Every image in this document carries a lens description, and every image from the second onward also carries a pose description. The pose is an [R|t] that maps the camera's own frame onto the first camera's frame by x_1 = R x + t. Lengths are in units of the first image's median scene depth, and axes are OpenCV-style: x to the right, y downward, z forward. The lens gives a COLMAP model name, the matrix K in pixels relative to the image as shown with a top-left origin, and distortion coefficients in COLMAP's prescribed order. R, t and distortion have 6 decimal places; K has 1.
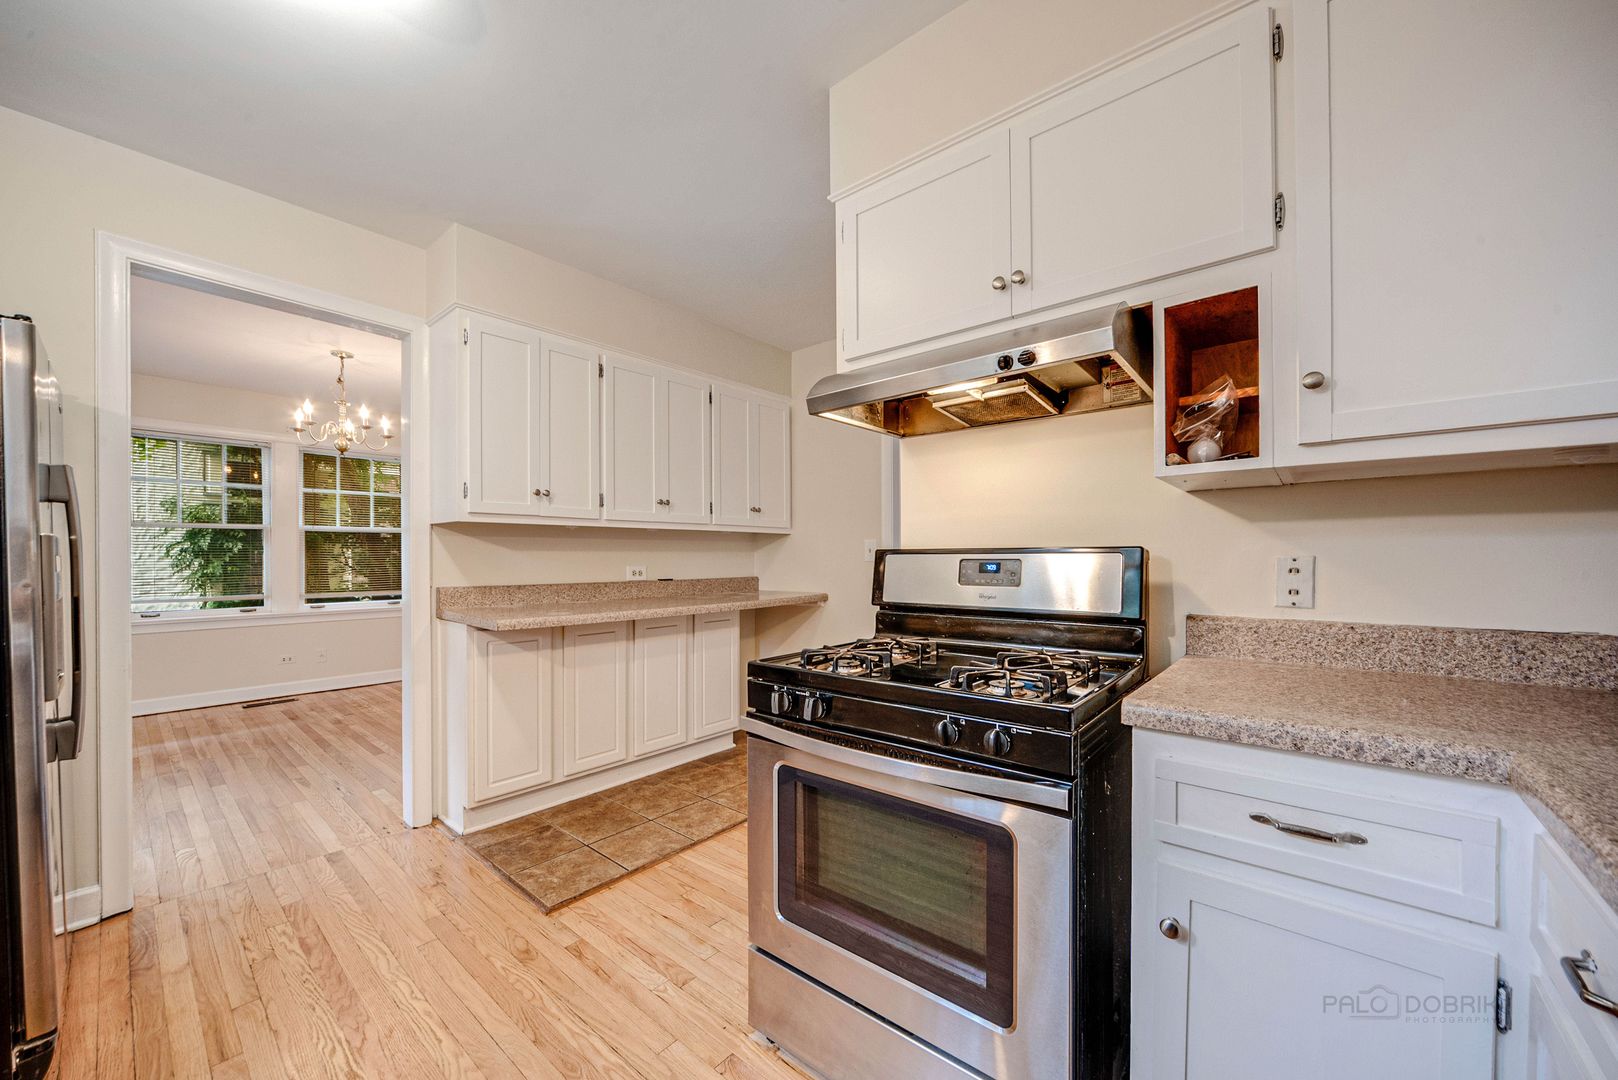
lens RADIAL K [[618.0, 0, 807.4], [0, 618.0, 552.2], [0, 0, 1]] dist [-0.000757, -0.000179]
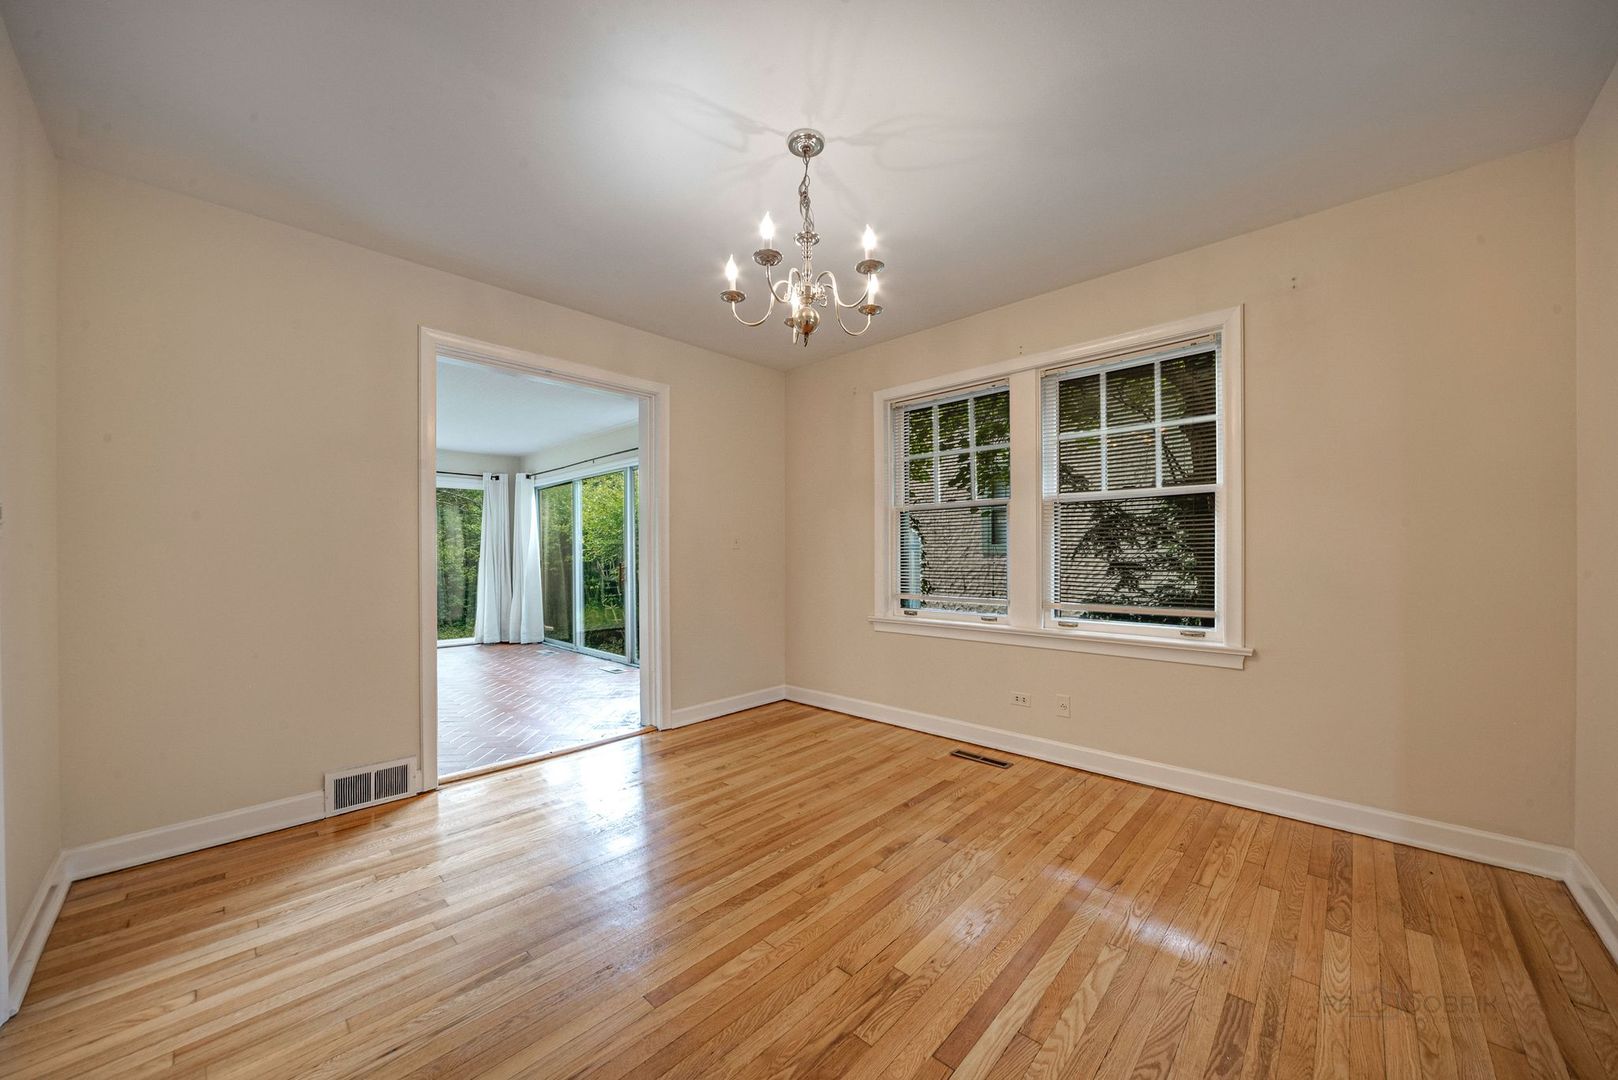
lens RADIAL K [[578.9, 0, 797.8], [0, 578.9, 552.5], [0, 0, 1]] dist [-0.001037, 0.000017]
pose [[-0.058614, -0.001358, -0.998280, -0.213681], [0.018260, 0.999830, -0.002432, 0.014110], [0.998114, -0.018371, -0.058579, 0.805517]]
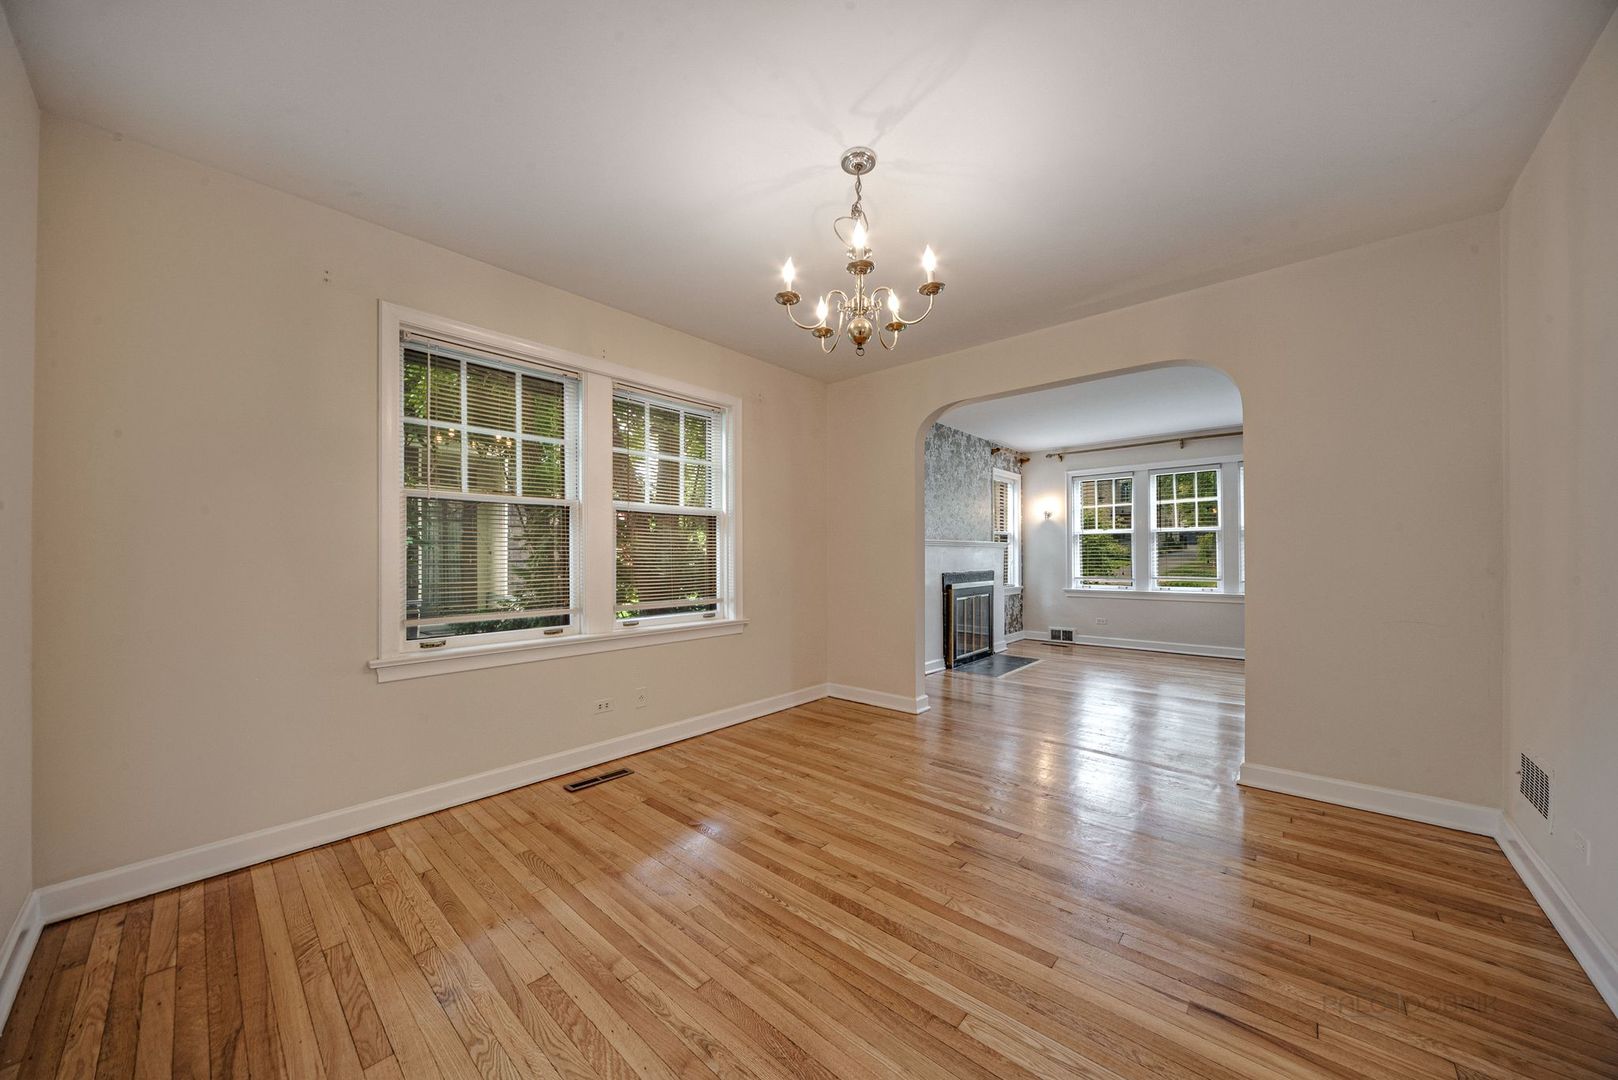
lens RADIAL K [[578.9, 0, 797.8], [0, 578.9, 552.5], [0, 0, 1]] dist [-0.001037, 0.000017]
pose [[0.999551, -0.005176, -0.029507, -0.621565], [0.005392, 0.999959, 0.007240, 0.007658], [0.029469, -0.007395, 0.999538, 0.397466]]
